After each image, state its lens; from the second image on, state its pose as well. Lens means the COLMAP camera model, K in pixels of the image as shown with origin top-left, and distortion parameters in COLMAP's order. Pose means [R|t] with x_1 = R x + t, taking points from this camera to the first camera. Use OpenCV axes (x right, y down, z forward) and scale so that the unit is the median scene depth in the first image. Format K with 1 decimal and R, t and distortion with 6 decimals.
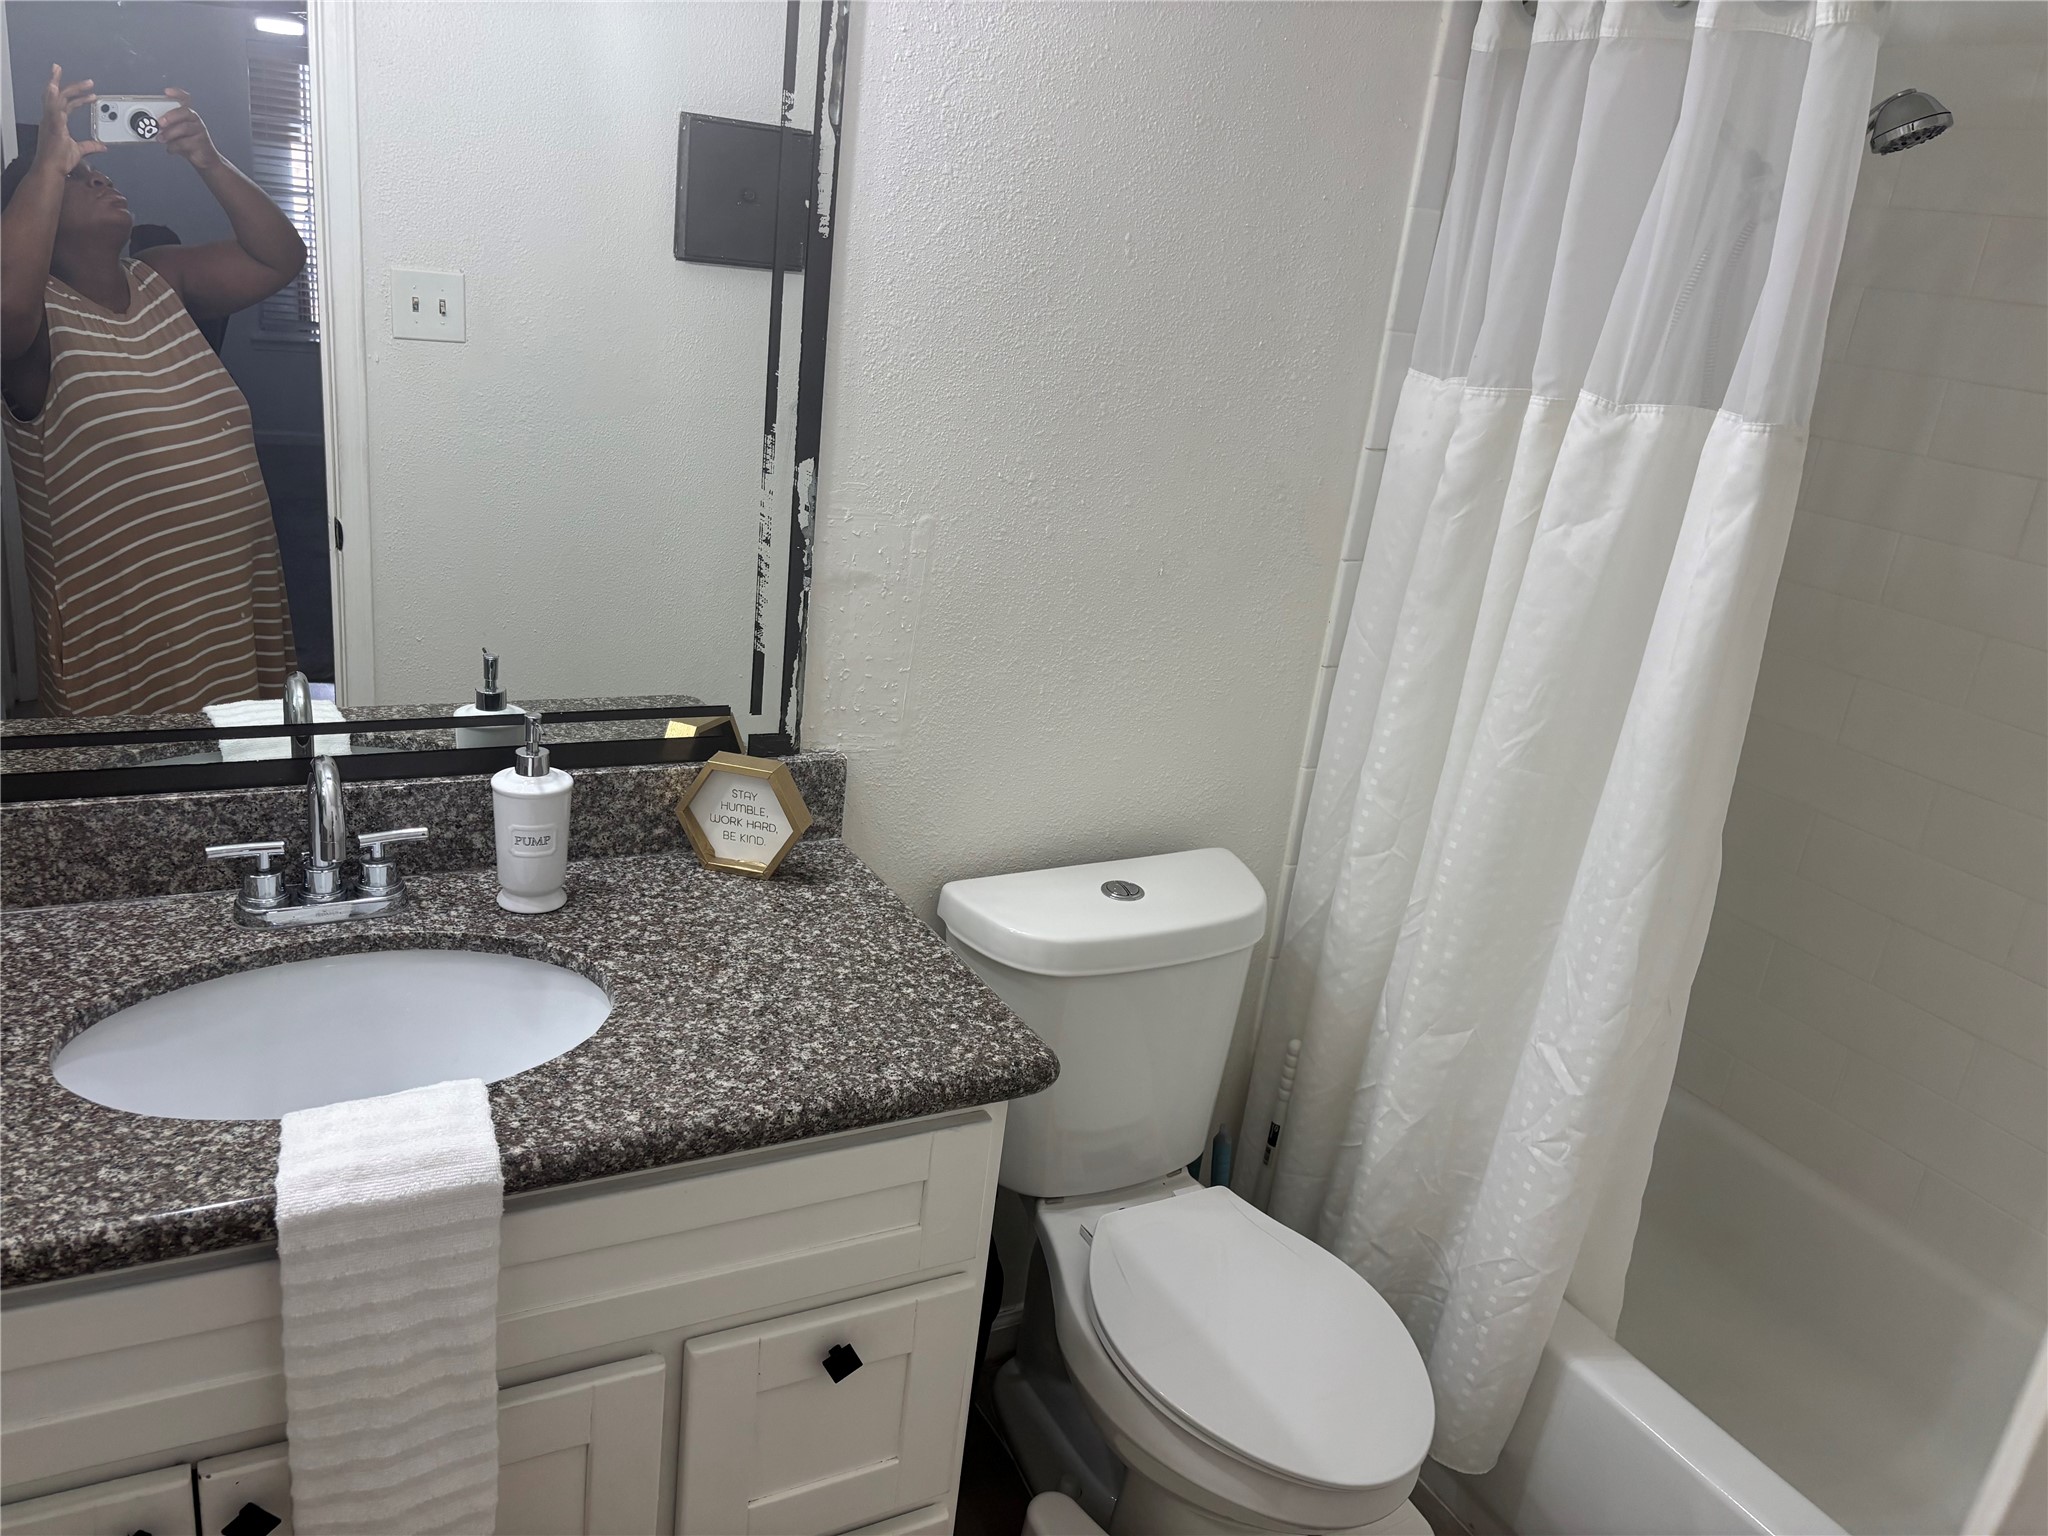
lens RADIAL K [[1585.5, 0, 1028.6], [0, 1585.5, 790.0], [0, 0, 1]] dist [0.016413, -0.012251]
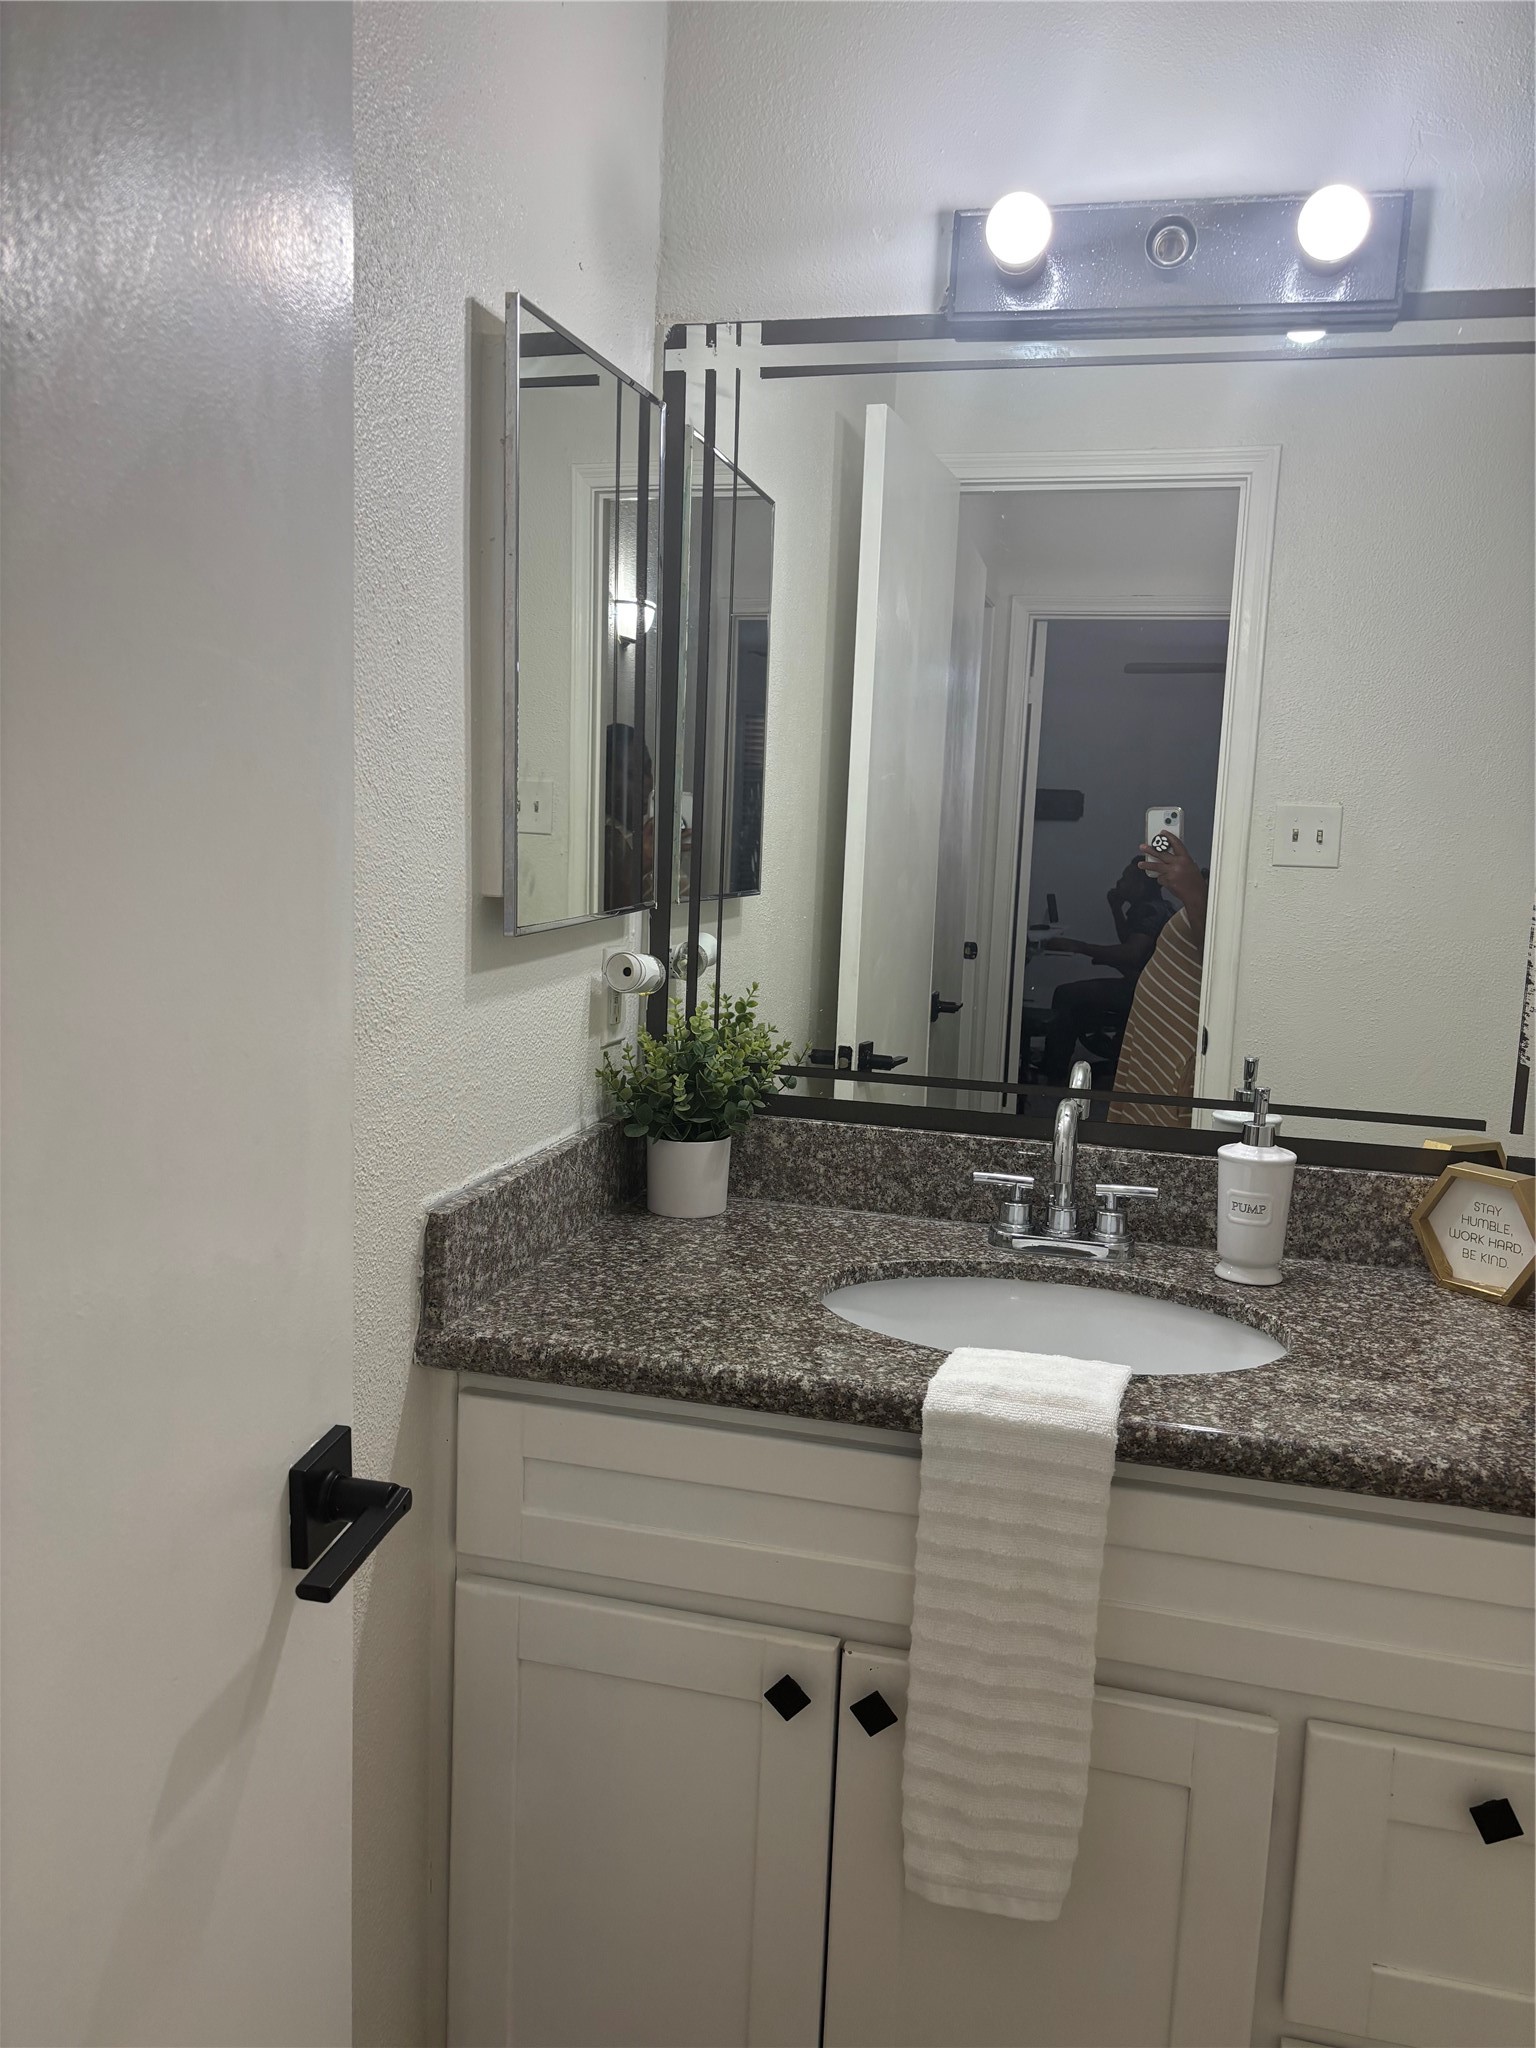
lens RADIAL K [[1566.3, 0, 763.3], [0, 1566.3, 1027.0], [0, 0, 1]] dist [0.056547, -0.074671]
pose [[0.739586, 0.018531, -0.672807, 0.109226], [-0.188765, 0.965214, -0.180916, 0.124790], [0.646050, 0.260805, 0.717356, 0.020895]]
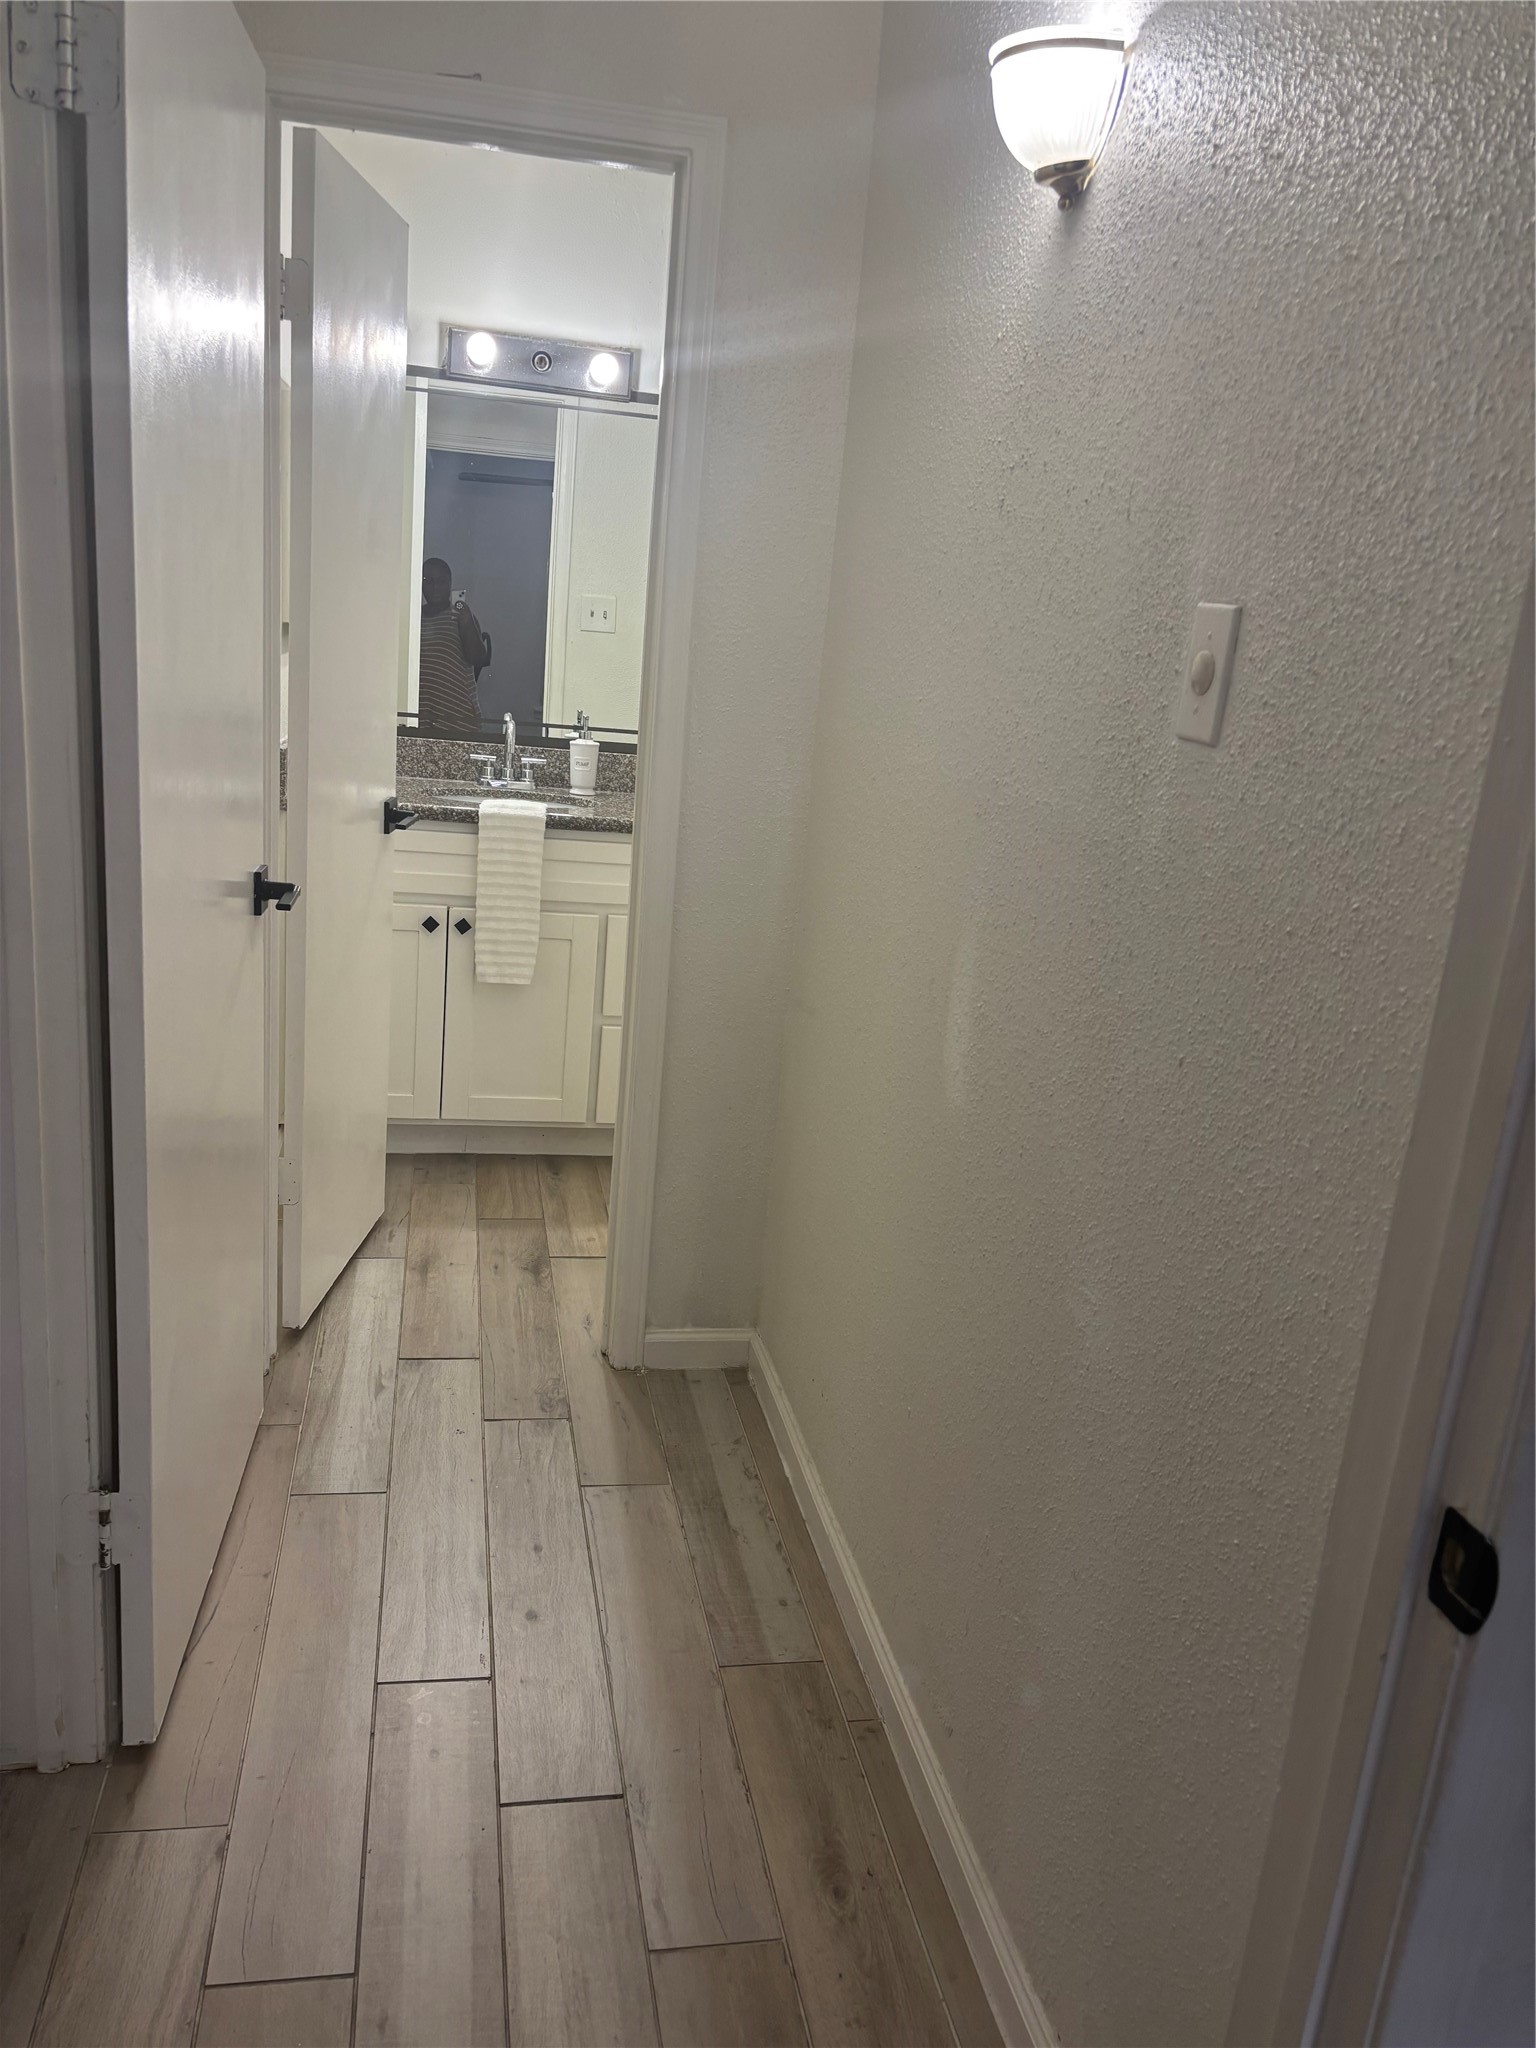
lens RADIAL K [[1556.1, 0, 759.6], [0, 1556.1, 1050.2], [0, 0, 1]] dist [0.029317, 0.004240]
pose [[0.953871, 0.056466, -0.294859, 0.574048], [-0.087060, 0.991976, -0.091672, 0.543111], [0.287317, 0.113113, 0.951133, -1.000080]]
